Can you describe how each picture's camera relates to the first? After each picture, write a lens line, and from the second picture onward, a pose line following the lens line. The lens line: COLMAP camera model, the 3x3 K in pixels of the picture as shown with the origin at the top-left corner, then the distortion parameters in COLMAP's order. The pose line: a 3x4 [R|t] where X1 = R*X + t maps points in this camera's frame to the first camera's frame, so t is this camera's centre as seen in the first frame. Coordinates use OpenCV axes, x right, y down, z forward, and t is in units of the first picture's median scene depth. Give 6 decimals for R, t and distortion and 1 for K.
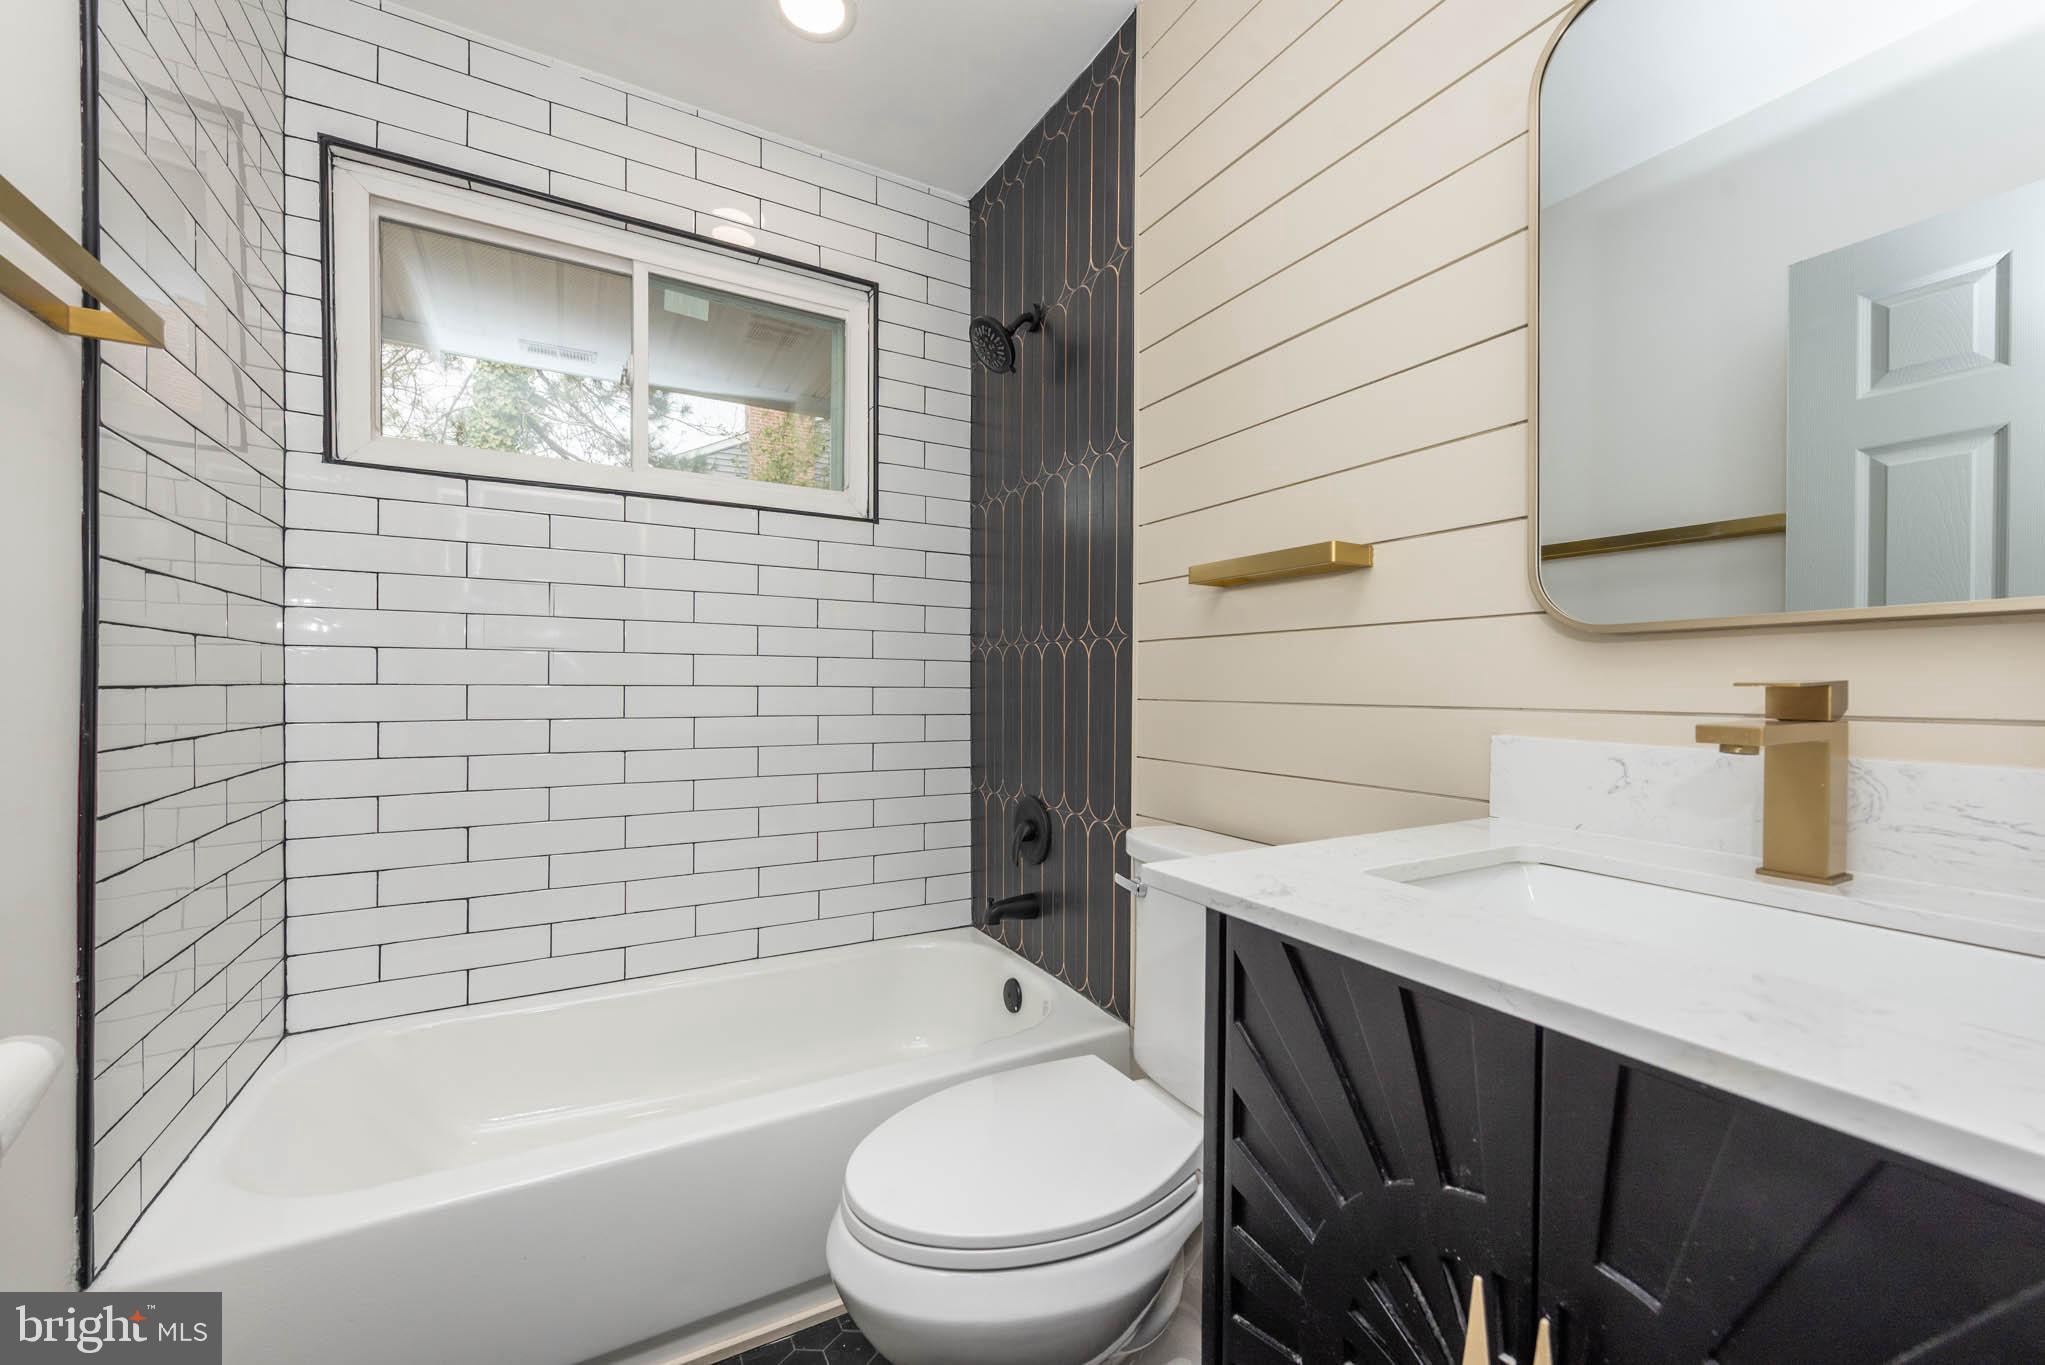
lens RADIAL K [[815.0, 0, 1023.5], [0, 815.0, 686.9], [0, 0, 1]] dist [0.014416, -0.004047]
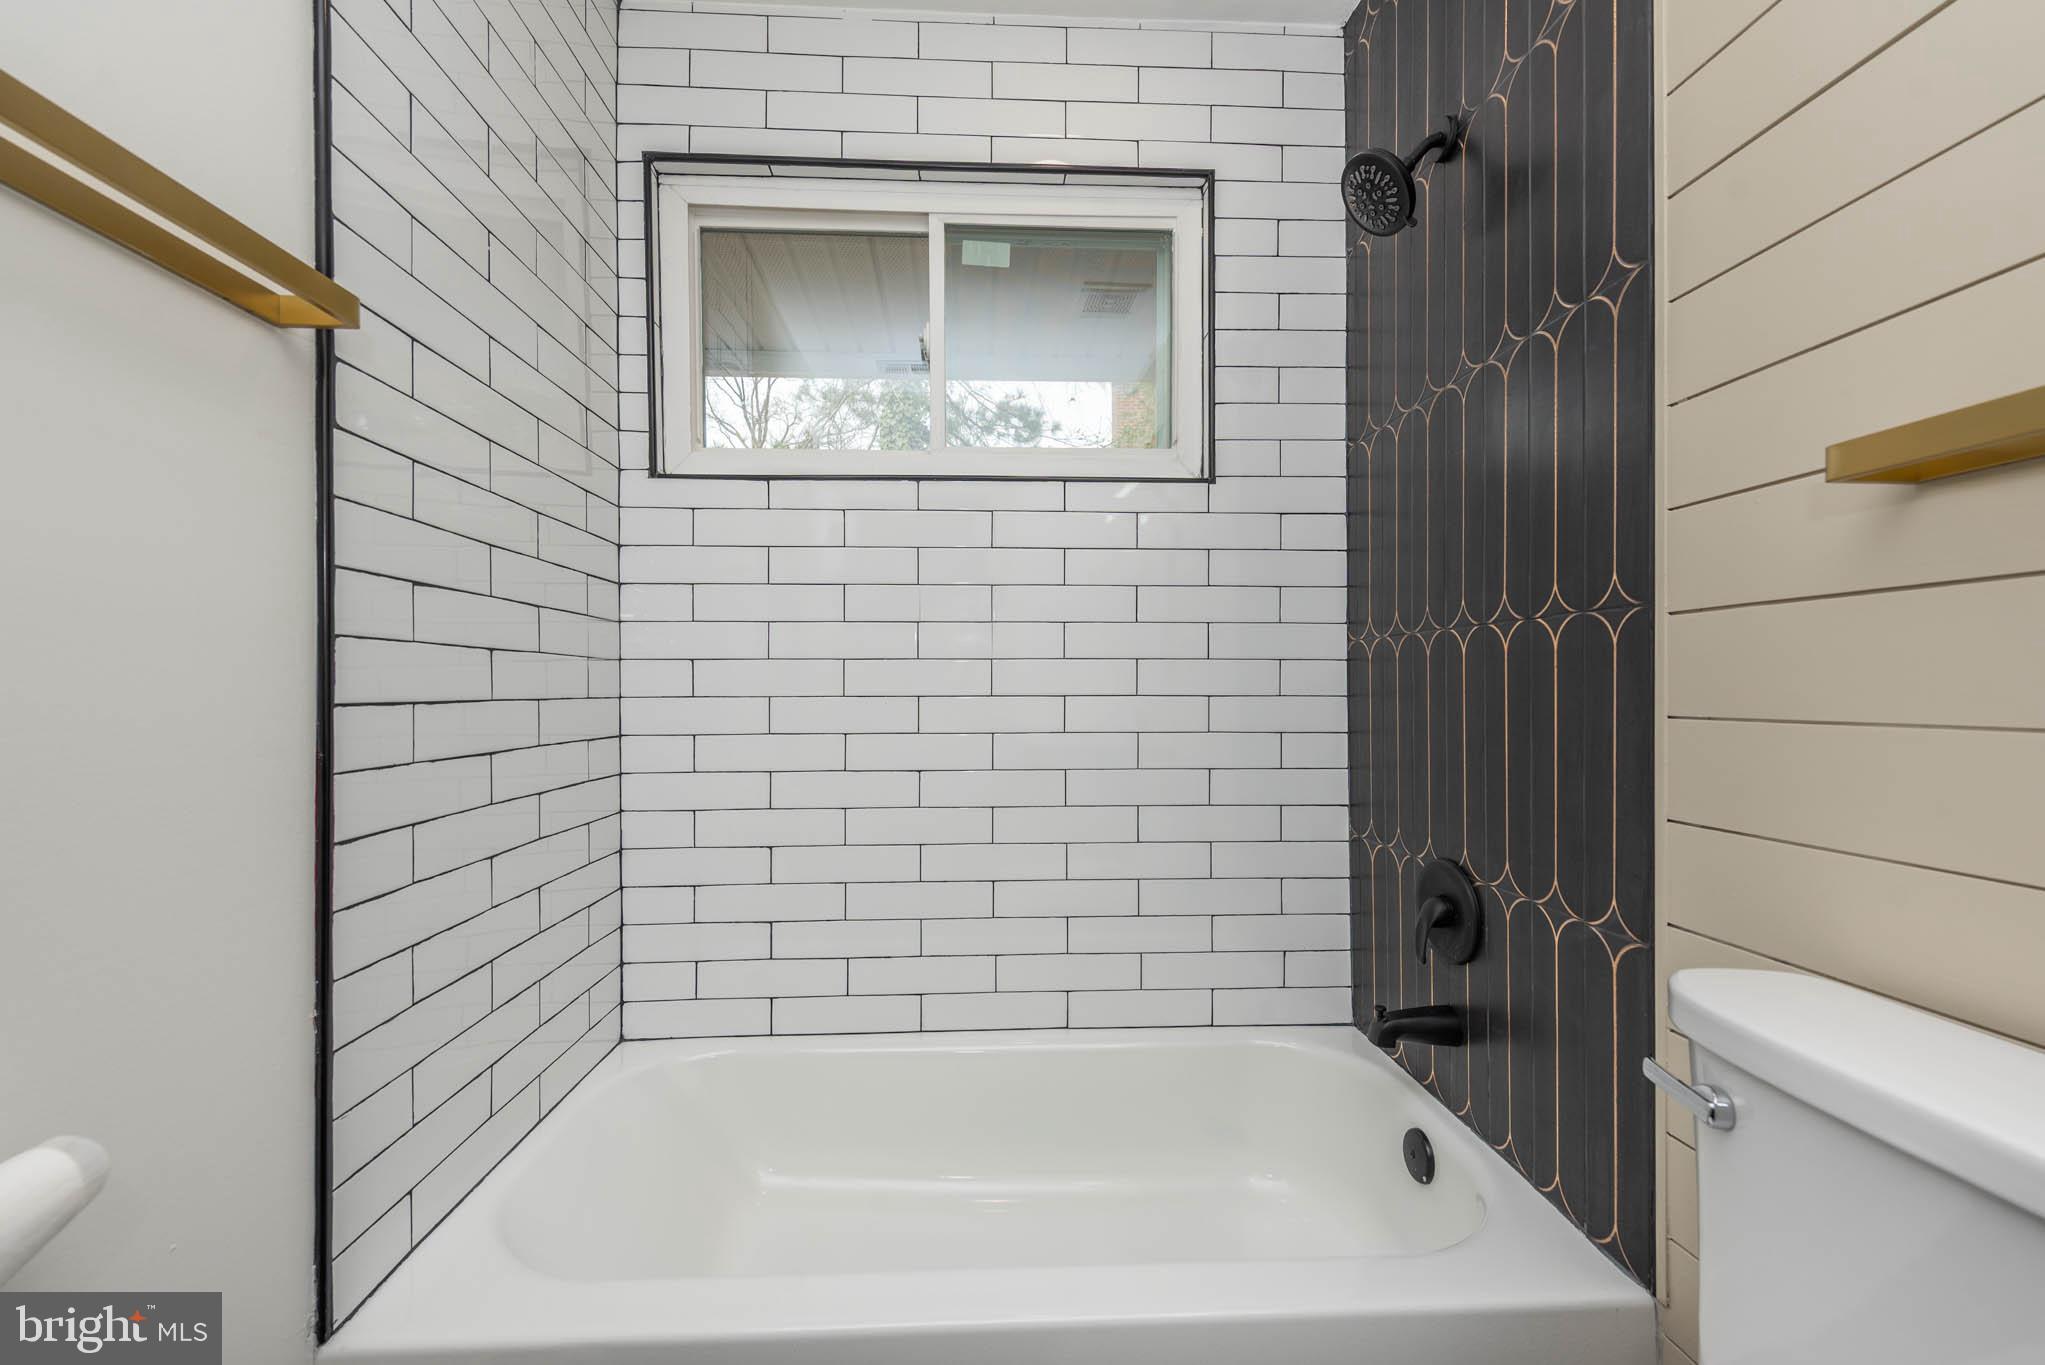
lens RADIAL K [[815.0, 0, 1001.0], [0, 815.0, 692.3], [0, 0, 1]] dist [0.014416, -0.004047]
pose [[0.888073, -0.007282, -0.459644, -0.006094], [0.006975, 0.999973, -0.002367, -0.003207], [0.459649, -0.001104, 0.888100, 0.264049]]
